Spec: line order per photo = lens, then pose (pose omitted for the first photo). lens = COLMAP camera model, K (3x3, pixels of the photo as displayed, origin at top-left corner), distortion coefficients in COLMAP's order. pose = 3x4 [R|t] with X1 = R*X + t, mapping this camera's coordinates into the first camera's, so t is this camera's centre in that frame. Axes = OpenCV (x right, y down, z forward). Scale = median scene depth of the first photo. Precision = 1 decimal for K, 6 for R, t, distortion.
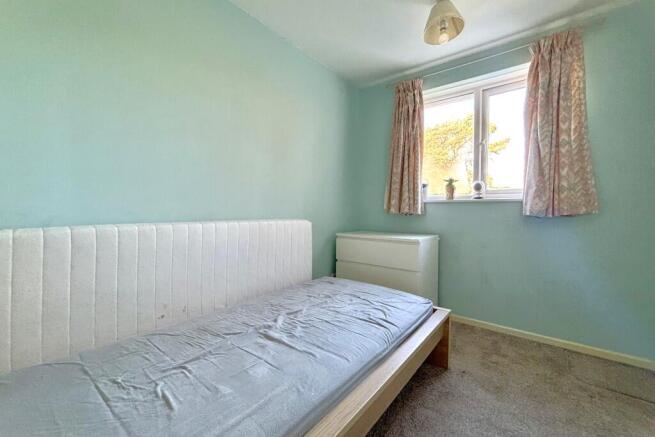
lens RADIAL K [[267.8, 0, 327.2], [0, 267.8, 208.8], [0, 0, 1]] dist [0.002032, 0.000393]
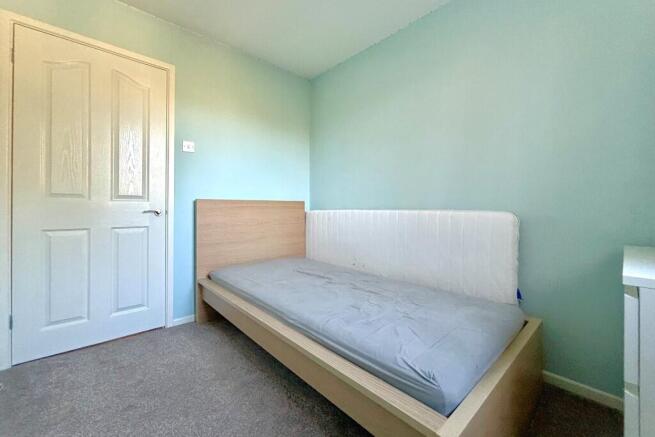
lens RADIAL K [[267.8, 0, 327.2], [0, 267.8, 208.8], [0, 0, 1]] dist [0.002032, 0.000393]
pose [[-0.152948, -0.005685, -0.988218, 1.087119], [0.004349, 0.999970, -0.006426, 0.062341], [0.988225, -0.005281, -0.152919, 1.101264]]
